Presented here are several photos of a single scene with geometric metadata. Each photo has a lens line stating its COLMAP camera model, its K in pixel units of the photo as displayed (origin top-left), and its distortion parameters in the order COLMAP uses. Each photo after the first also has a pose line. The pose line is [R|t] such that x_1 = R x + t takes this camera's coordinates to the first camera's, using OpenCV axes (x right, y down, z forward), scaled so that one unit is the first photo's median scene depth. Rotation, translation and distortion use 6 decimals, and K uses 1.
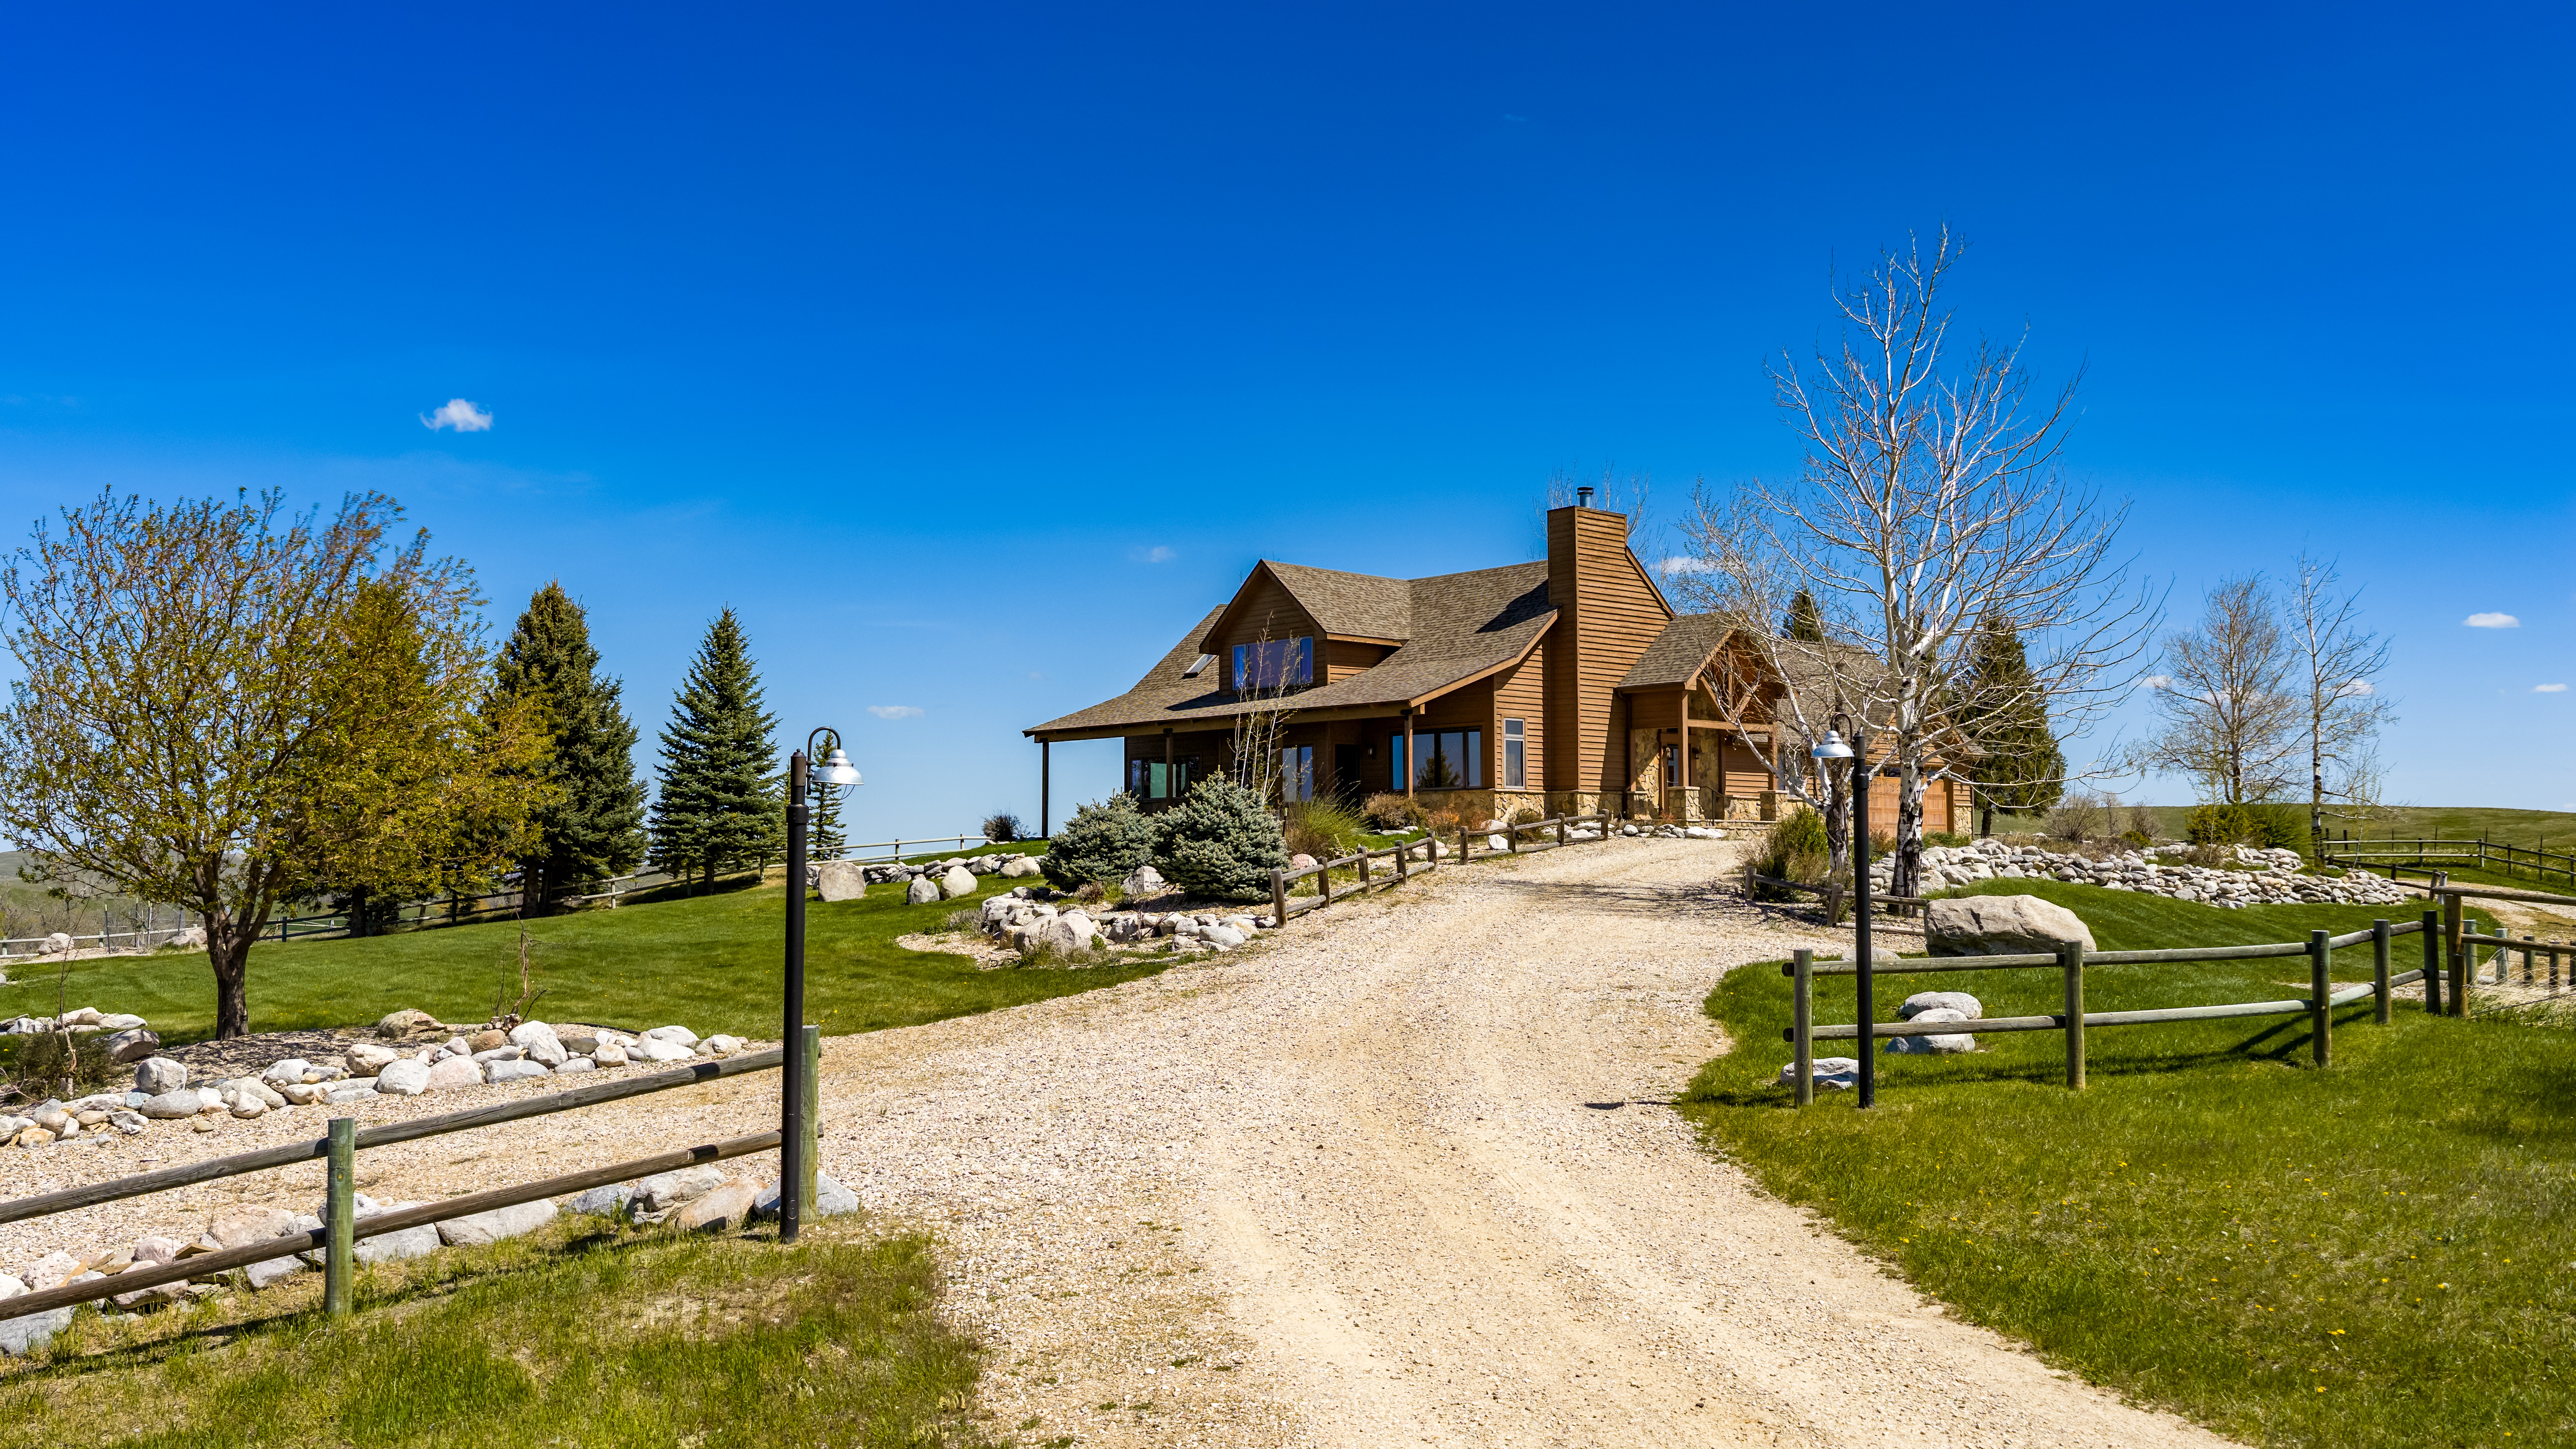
lens RADIAL K [[2046.4, 0, 1289.7], [0, 2046.4, 724.7], [0, 0, 1]] dist [-0.006589, -0.017227]
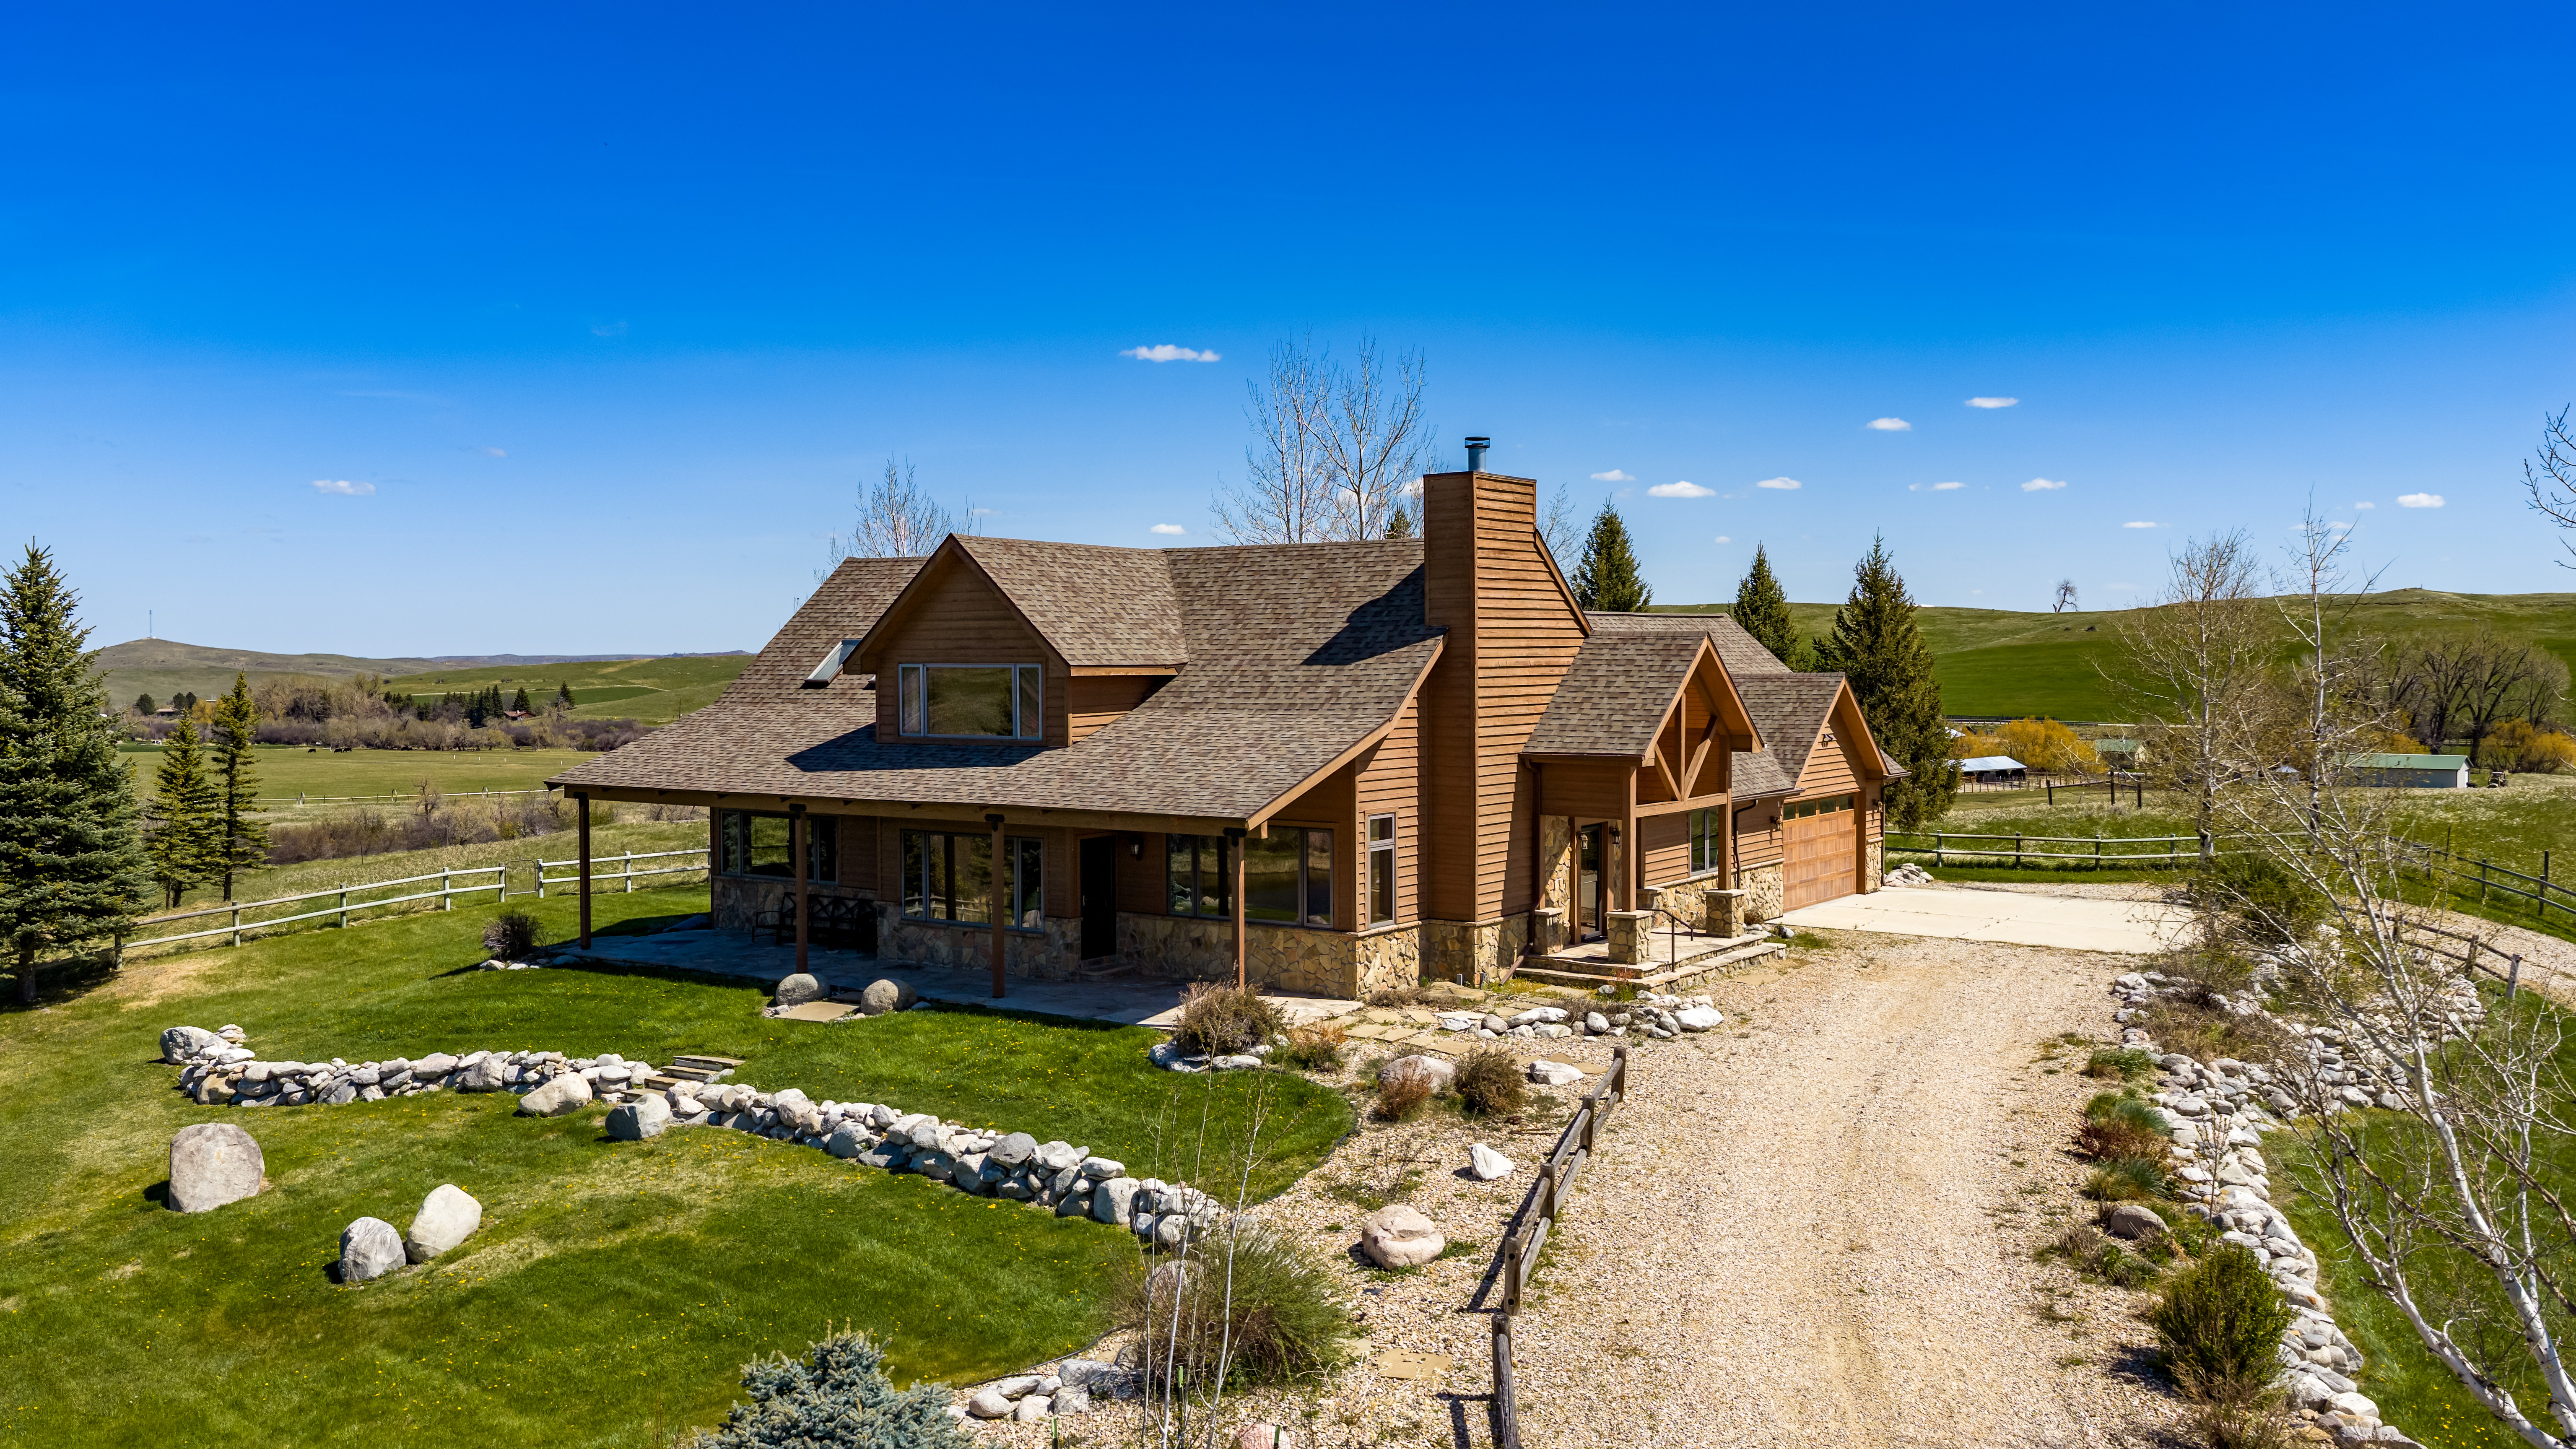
lens RADIAL K [[2046.4, 0, 1287.5], [0, 2046.4, 725.0], [0, 0, 1]] dist [-0.006589, -0.017227]
pose [[0.973196, -0.012583, 0.229634, -0.059495], [-0.011780, 0.994464, 0.104415, -0.092070], [-0.229677, -0.104321, 0.967660, 0.388698]]
